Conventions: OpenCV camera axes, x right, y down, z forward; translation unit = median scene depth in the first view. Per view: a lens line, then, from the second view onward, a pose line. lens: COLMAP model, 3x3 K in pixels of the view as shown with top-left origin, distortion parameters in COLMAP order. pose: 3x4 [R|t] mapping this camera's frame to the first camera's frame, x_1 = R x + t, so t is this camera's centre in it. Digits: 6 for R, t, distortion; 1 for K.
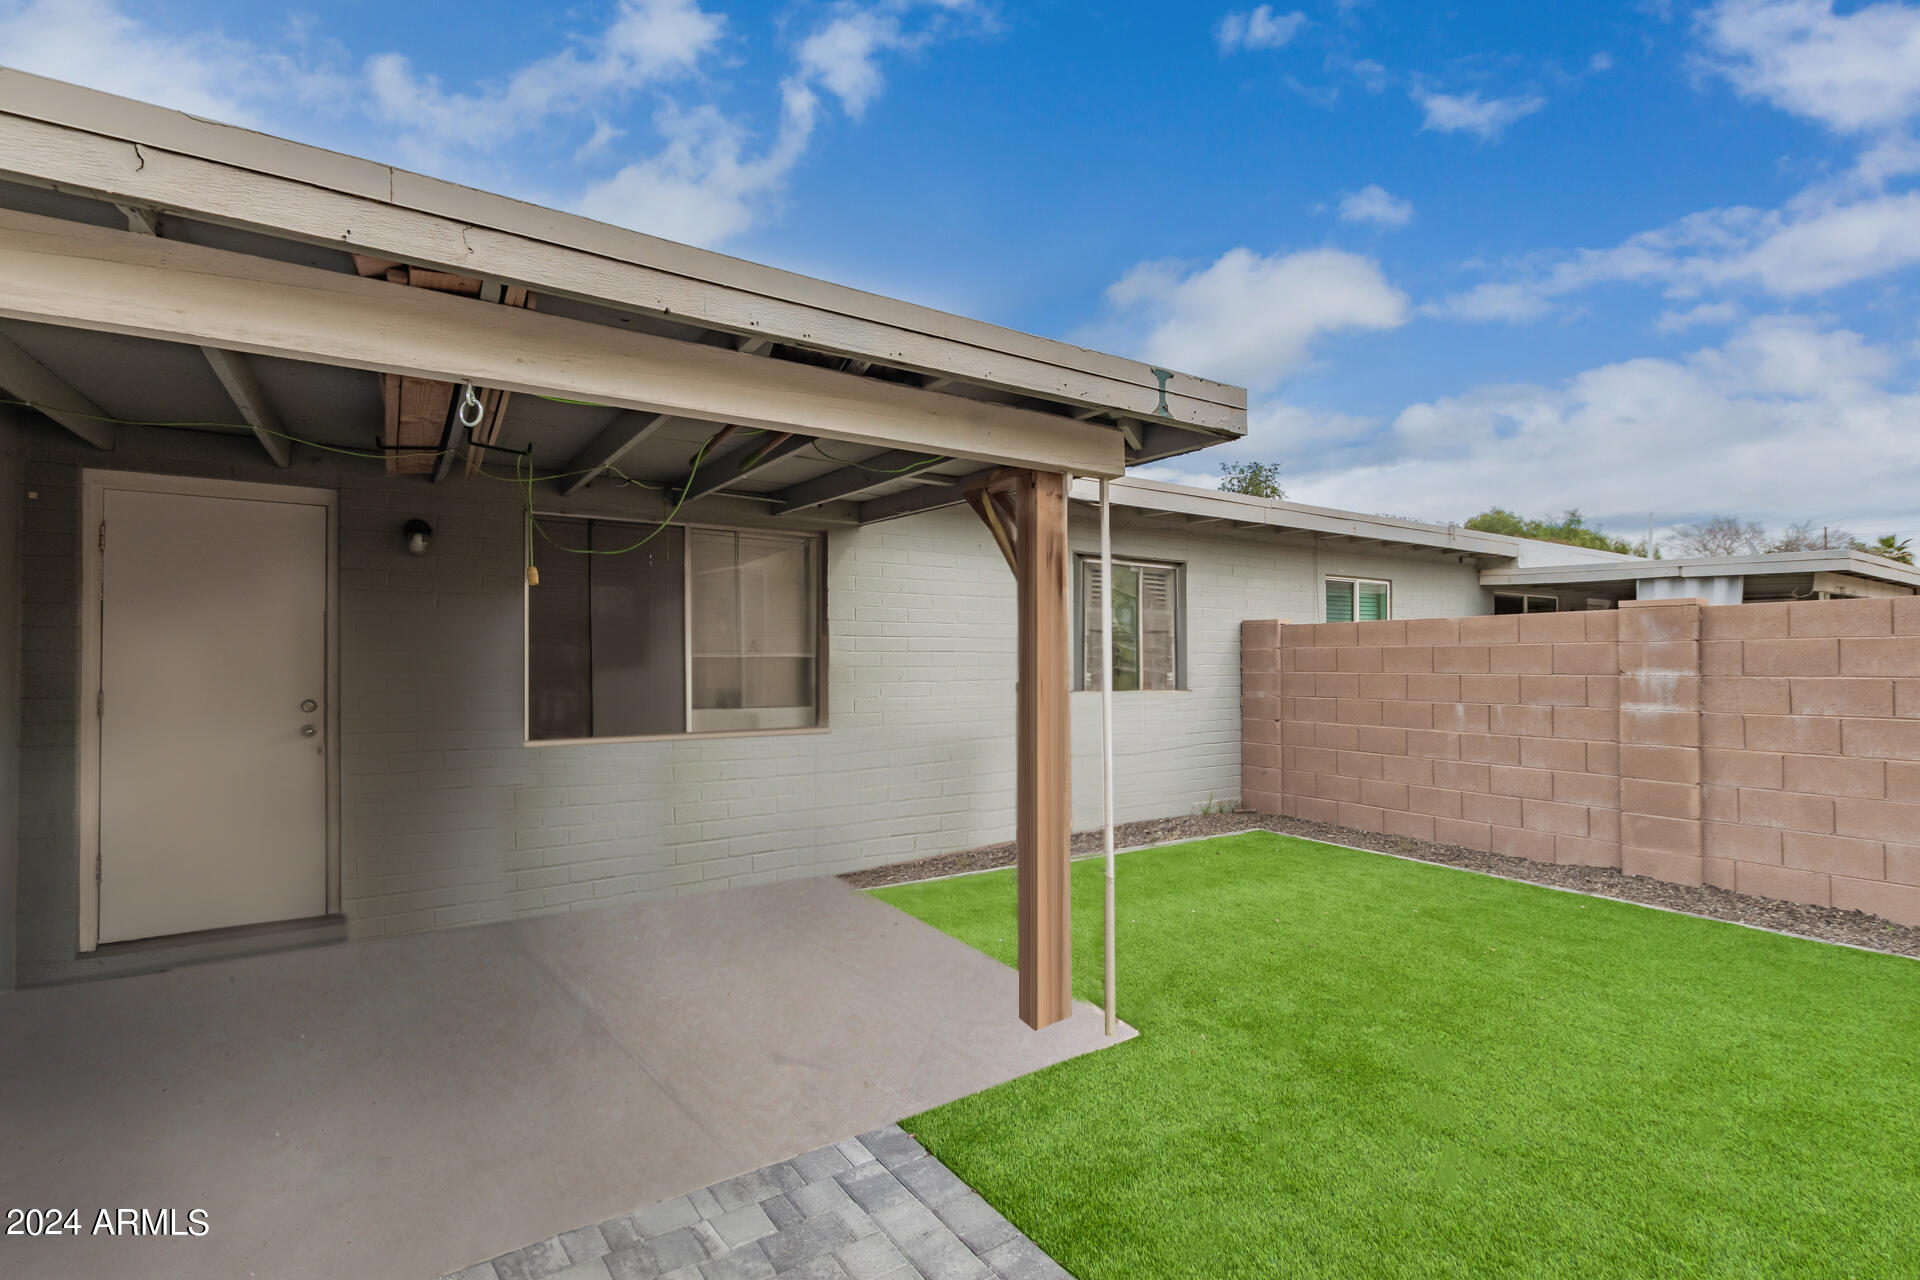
lens RADIAL K [[874.4, 0, 960.6], [0, 874.4, 652.3], [0, 0, 1]] dist [0.004214, -0.001998]
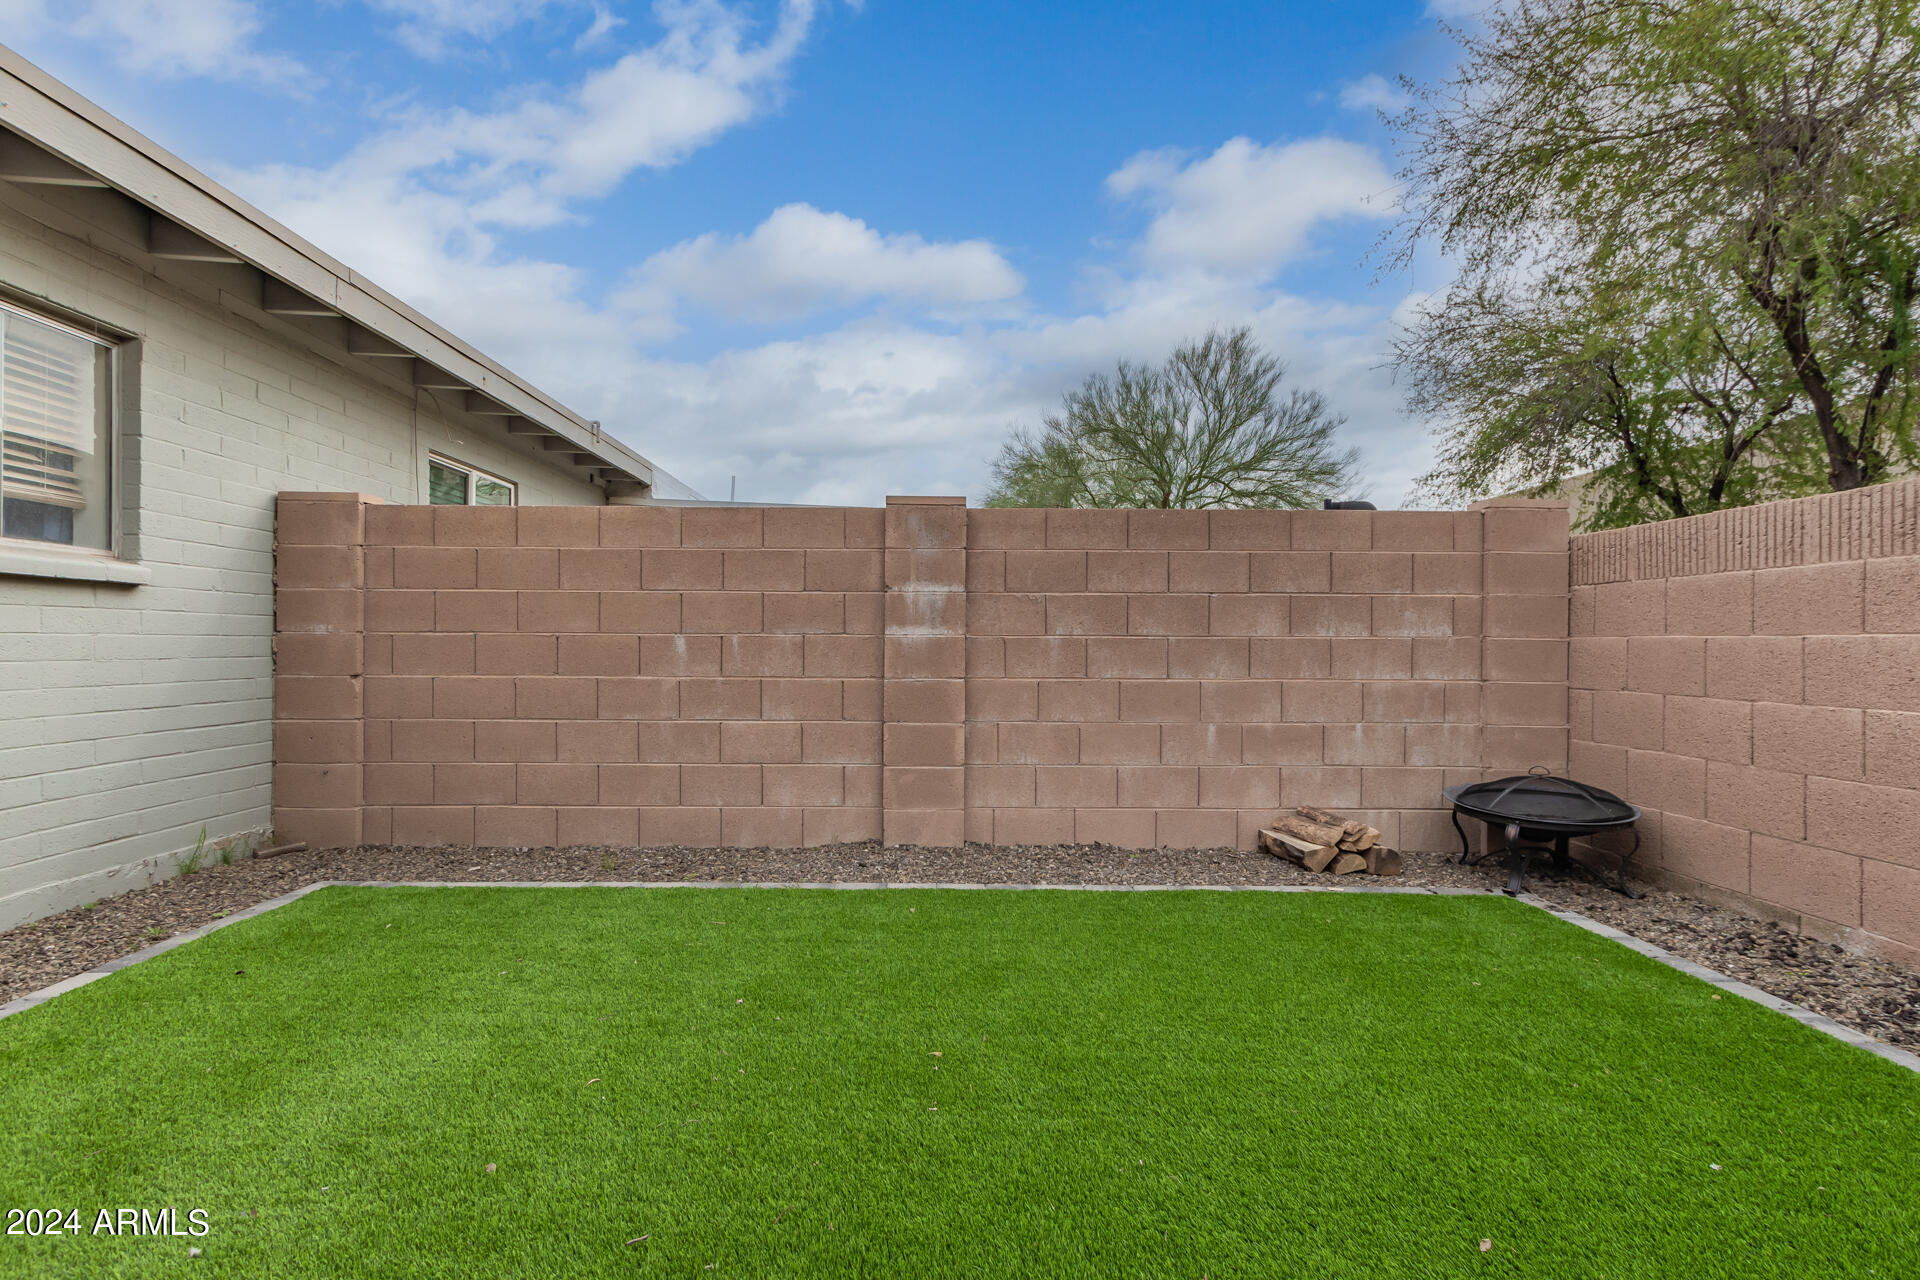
lens RADIAL K [[874.4, 0, 957.3], [0, 874.4, 648.2], [0, 0, 1]] dist [0.004214, -0.001998]
pose [[0.526907, 0.003487, 0.849916, 0.124158], [-0.016340, 0.999848, 0.006028, 0.068764], [-0.849766, -0.017064, 0.526884, 0.520628]]
